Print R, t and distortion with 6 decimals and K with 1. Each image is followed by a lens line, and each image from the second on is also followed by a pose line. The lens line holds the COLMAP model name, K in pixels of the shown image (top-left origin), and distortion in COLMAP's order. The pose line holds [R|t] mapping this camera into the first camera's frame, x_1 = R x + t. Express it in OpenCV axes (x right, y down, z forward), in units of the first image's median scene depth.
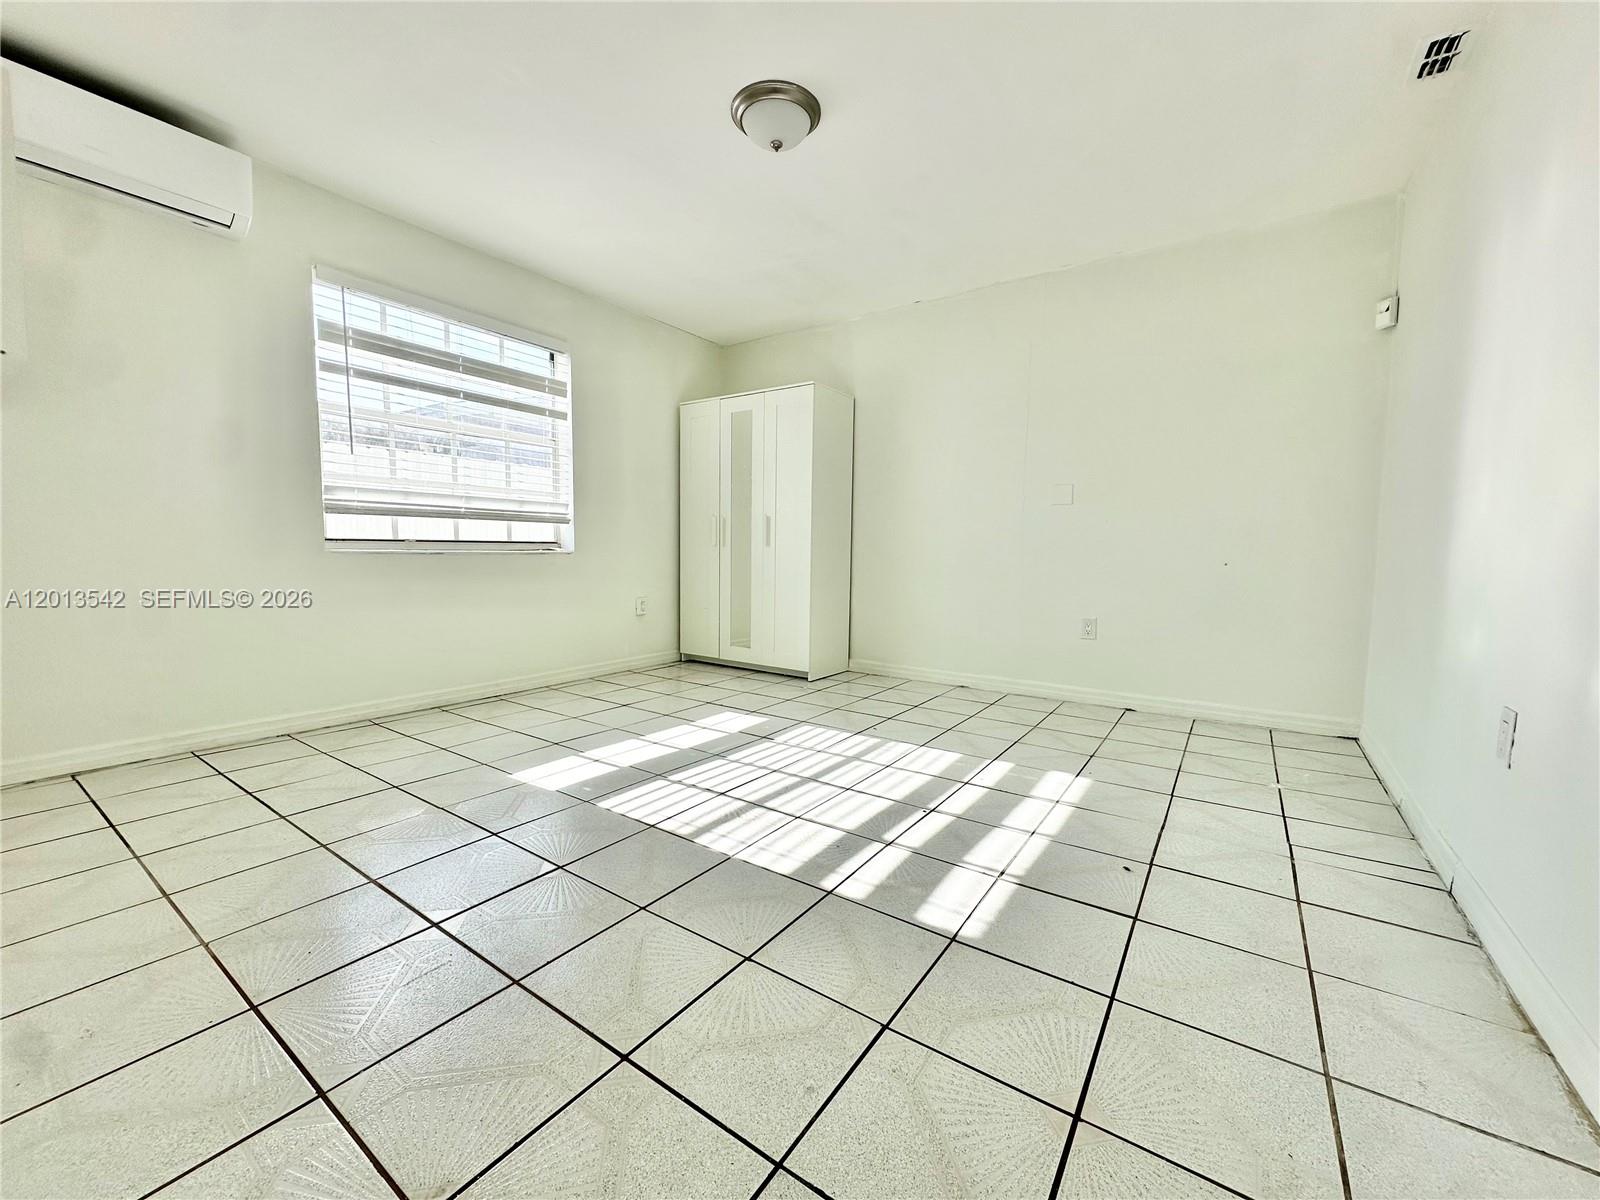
lens RADIAL K [[641.8, 0, 797.0], [0, 641.8, 600.0], [0, 0, 1]] dist [-0.002579, -0.000113]
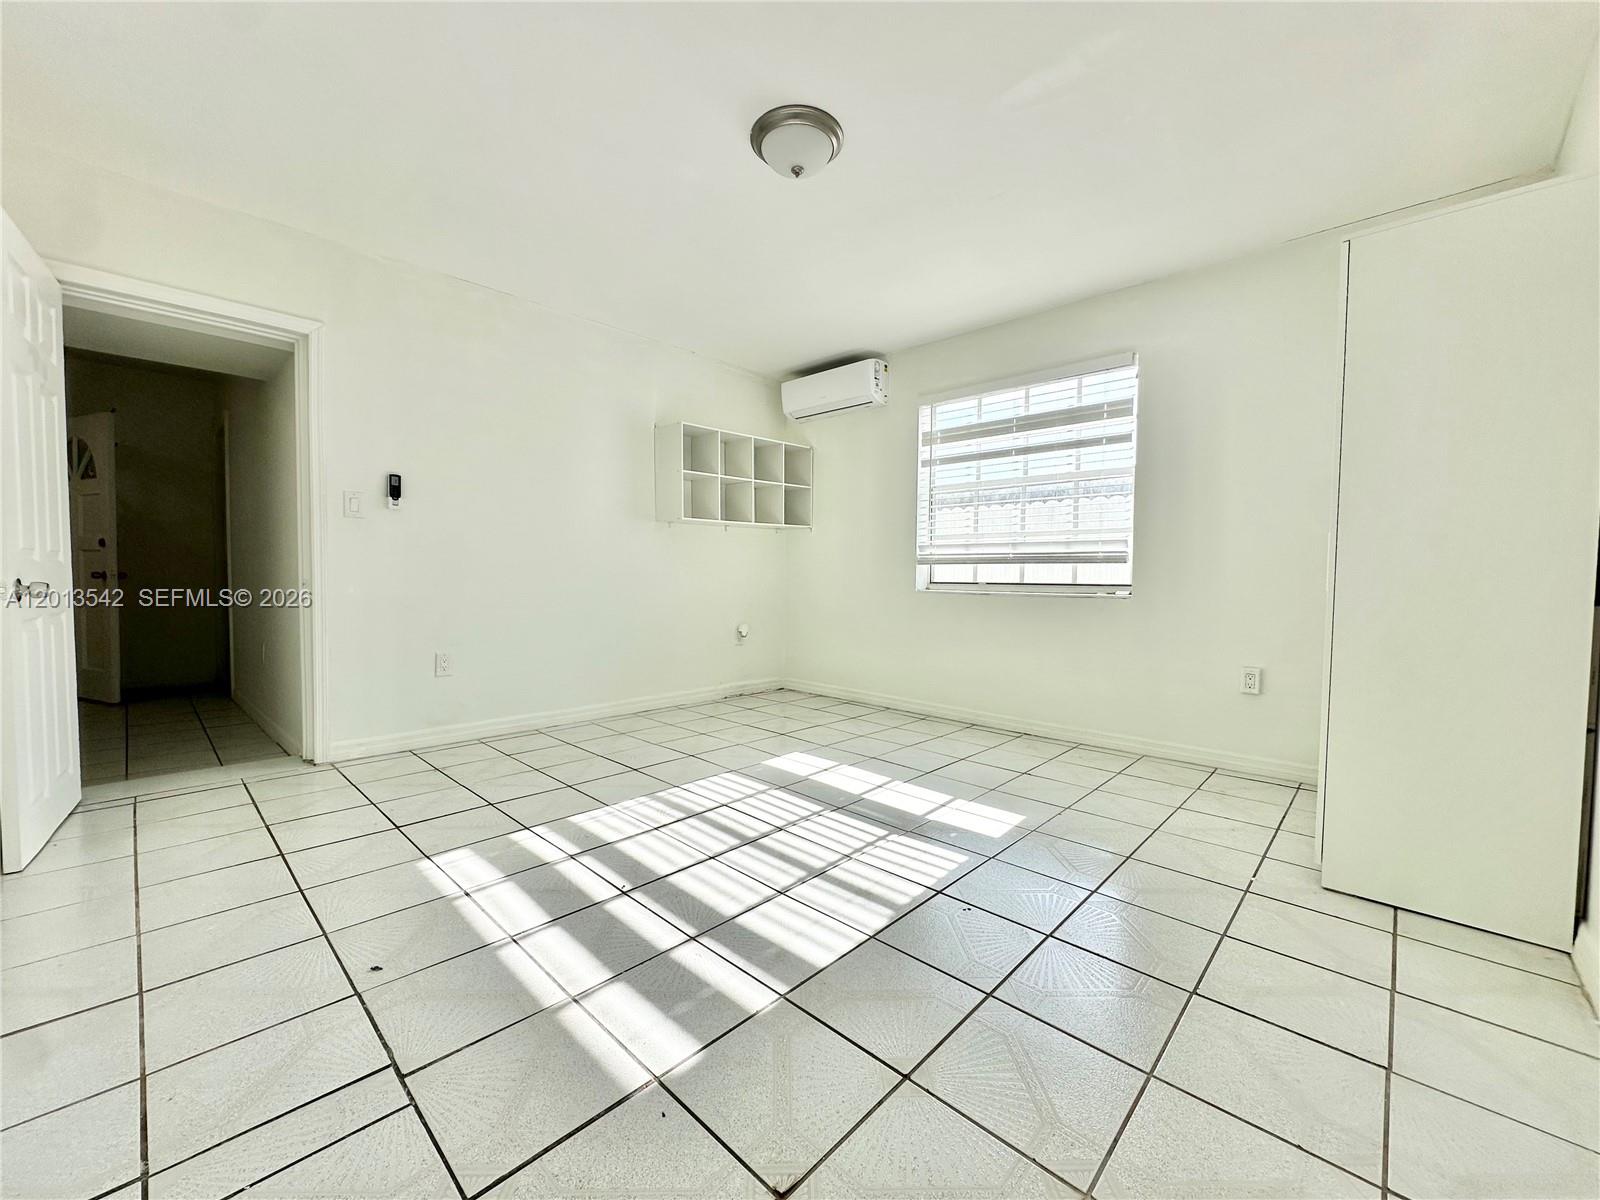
lens RADIAL K [[641.8, 0, 797.0], [0, 641.8, 600.0], [0, 0, 1]] dist [-0.002579, -0.000113]
pose [[-0.154359, 0.021119, -0.987789, 0.777384], [-0.092926, 0.995029, 0.035795, -0.086861], [0.983635, 0.097316, -0.151629, 1.008456]]
